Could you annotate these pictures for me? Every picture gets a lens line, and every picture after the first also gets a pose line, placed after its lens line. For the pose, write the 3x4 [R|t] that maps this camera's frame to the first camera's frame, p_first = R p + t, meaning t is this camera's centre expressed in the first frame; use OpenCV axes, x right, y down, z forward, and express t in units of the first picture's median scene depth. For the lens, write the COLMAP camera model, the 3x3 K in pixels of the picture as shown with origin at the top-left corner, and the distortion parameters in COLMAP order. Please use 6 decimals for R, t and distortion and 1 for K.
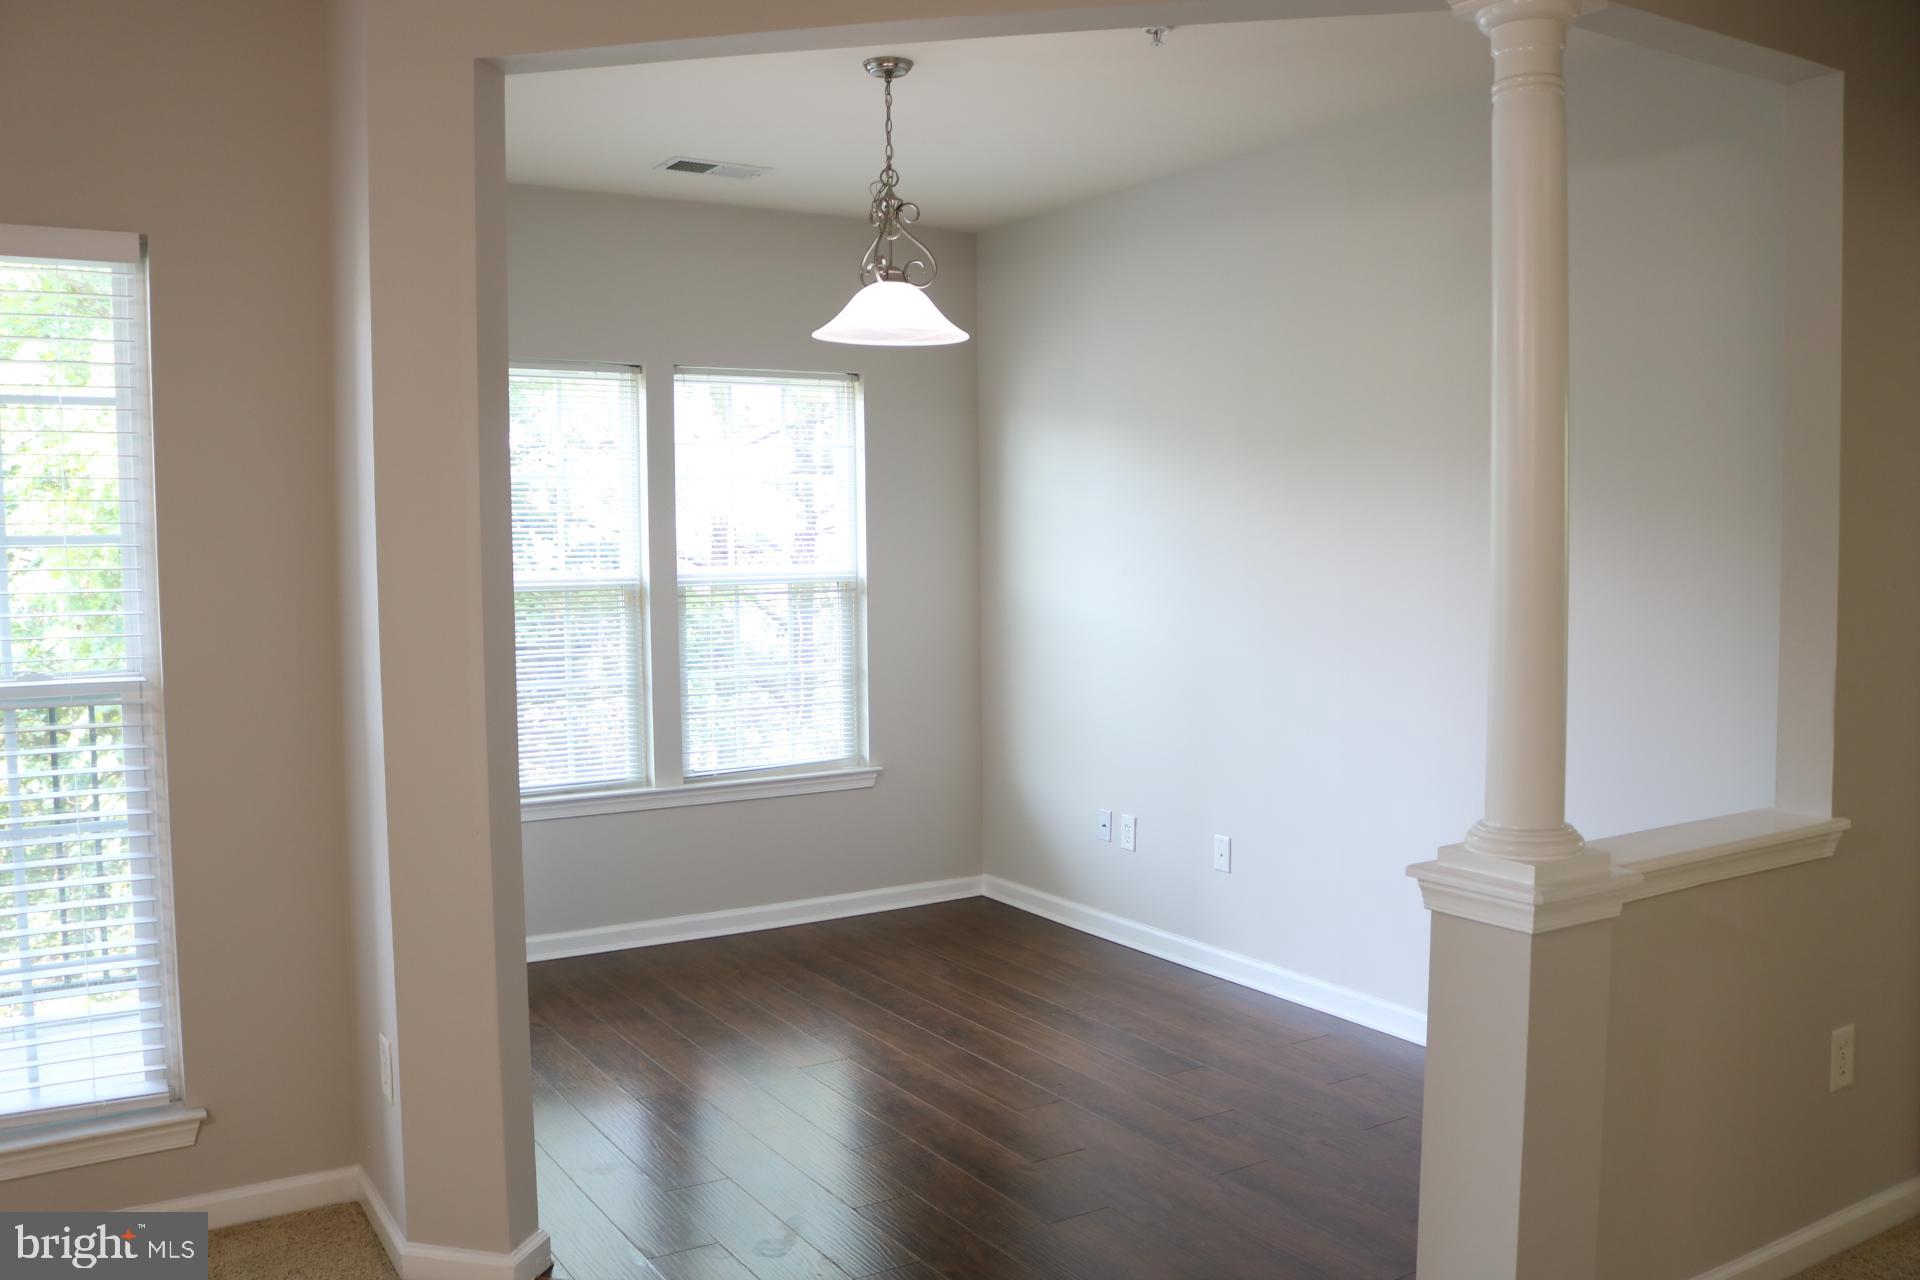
lens RADIAL K [[1582.3, 0, 962.8], [0, 1582.3, 645.4], [0, 0, 1]] dist [-0.159382, 0.127490]
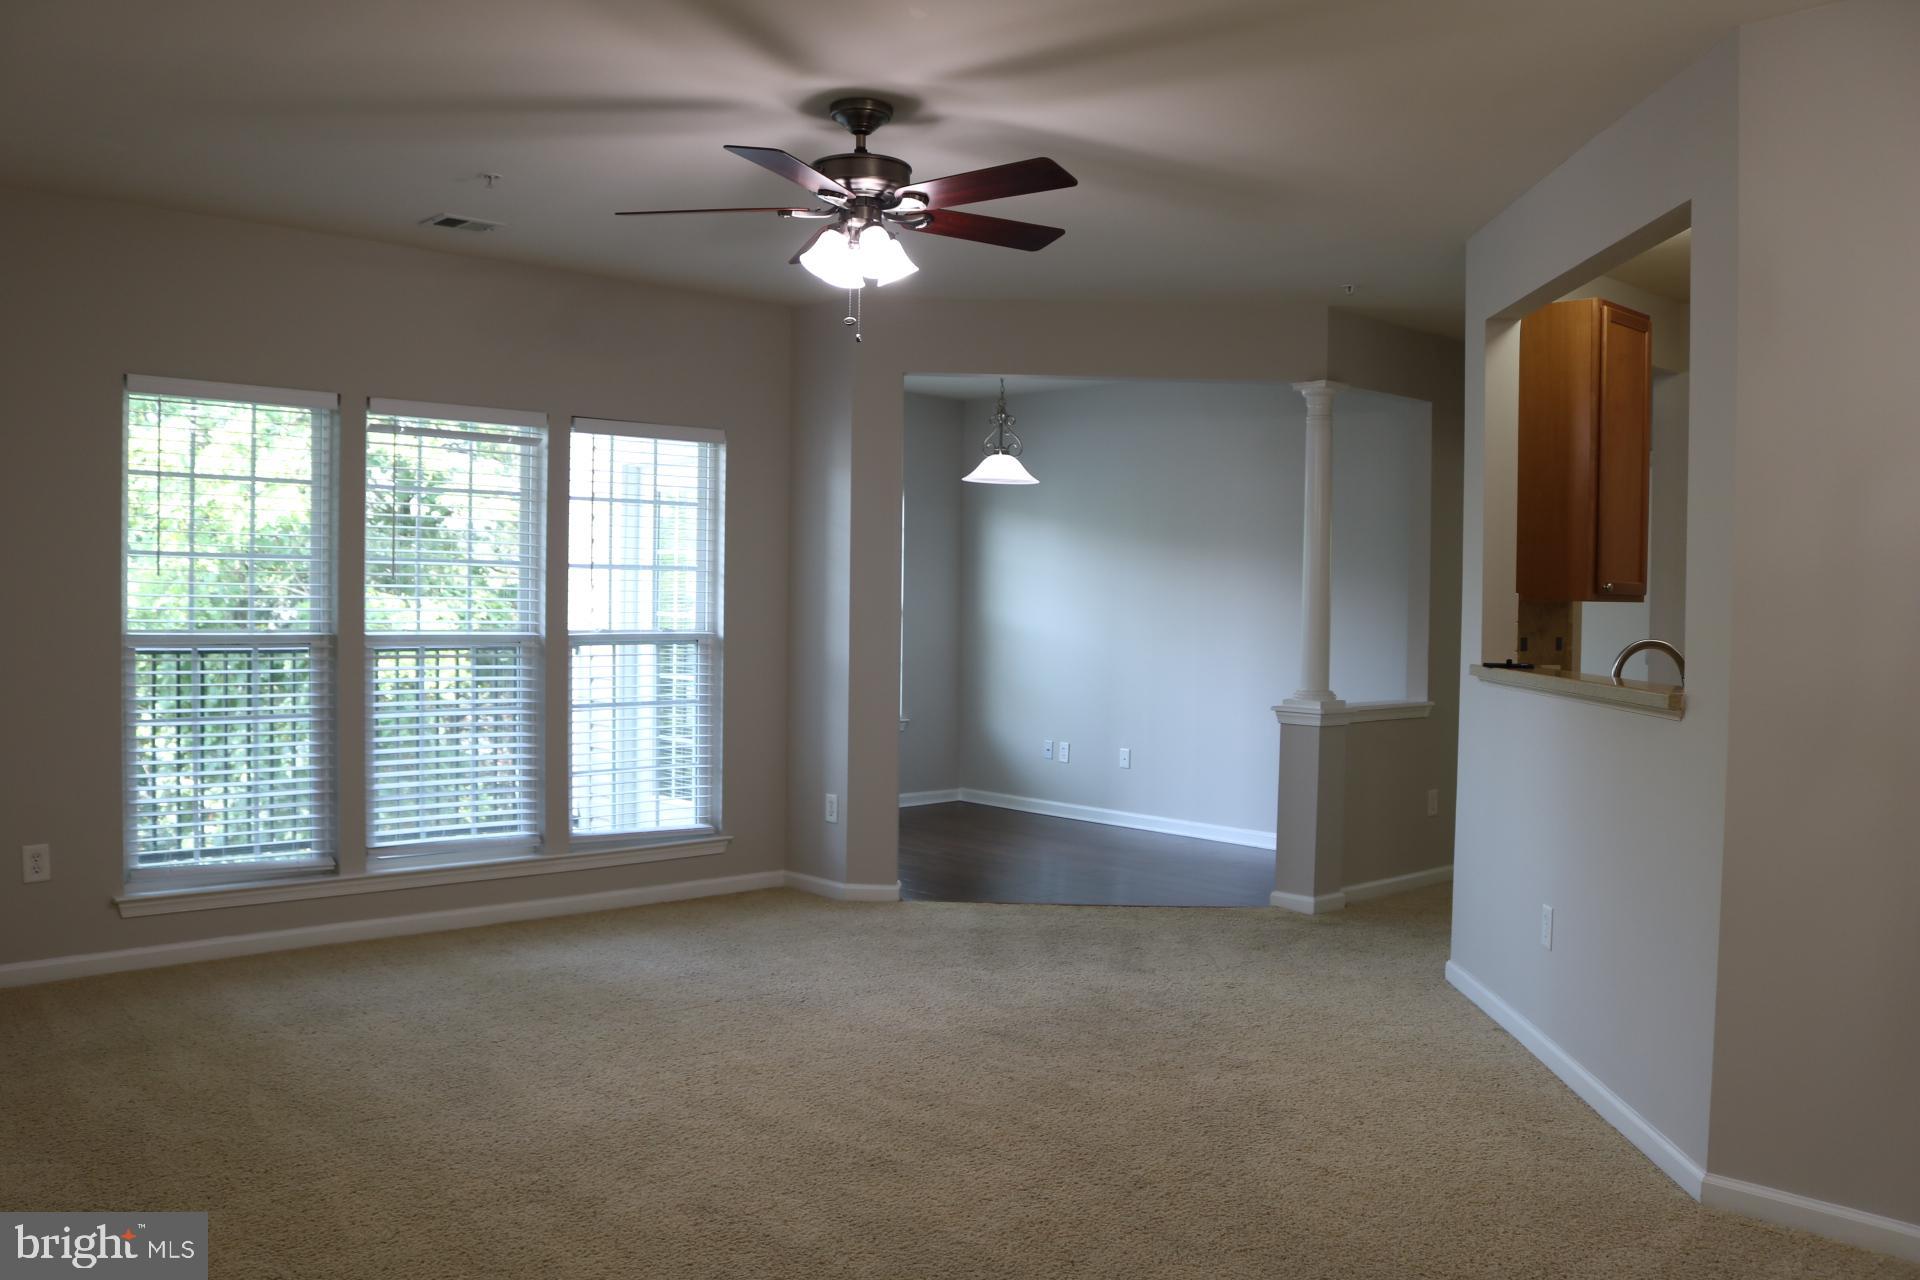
lens RADIAL K [[1582.3, 0, 962.8], [0, 1582.3, 645.4], [0, 0, 1]] dist [-0.159382, 0.127490]
pose [[0.981252, 0.022263, 0.191441, -0.602971], [-0.015202, 0.999152, -0.038273, 0.119698], [-0.192131, 0.034645, 0.980758, -1.235290]]
